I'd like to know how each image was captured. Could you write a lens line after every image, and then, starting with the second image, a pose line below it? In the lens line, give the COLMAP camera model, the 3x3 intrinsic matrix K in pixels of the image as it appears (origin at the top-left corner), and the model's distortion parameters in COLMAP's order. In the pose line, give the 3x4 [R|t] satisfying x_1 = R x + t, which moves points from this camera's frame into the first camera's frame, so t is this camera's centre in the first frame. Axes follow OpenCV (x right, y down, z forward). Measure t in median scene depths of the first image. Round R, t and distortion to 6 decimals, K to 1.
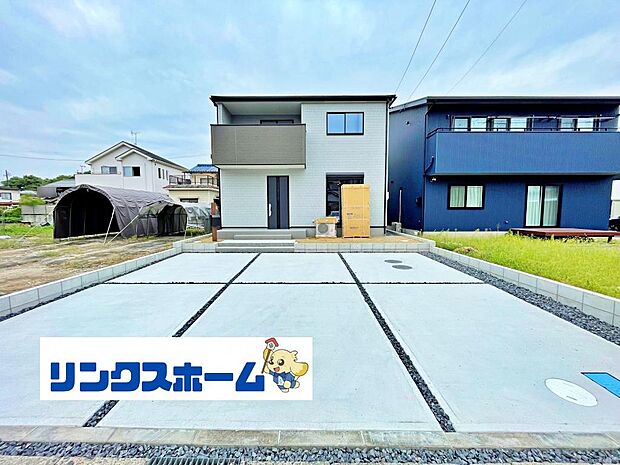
lens RADIAL K [[250.5, 0, 310.3], [0, 250.5, 229.9], [0, 0, 1]] dist [-0.001912, 0.000347]
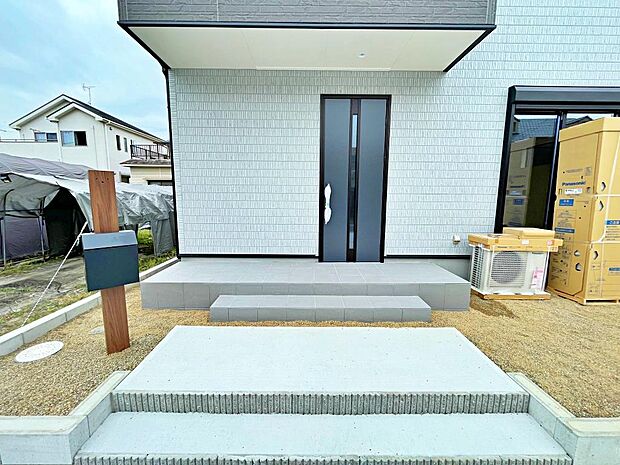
lens RADIAL K [[250.5, 0, 307.7], [0, 250.5, 233.3], [0, 0, 1]] dist [-0.001912, 0.000347]
pose [[0.999942, 0.010277, 0.003112, -0.187107], [-0.010456, 0.997877, 0.064287, -0.063314], [-0.002445, -0.064316, 0.997927, 0.676457]]
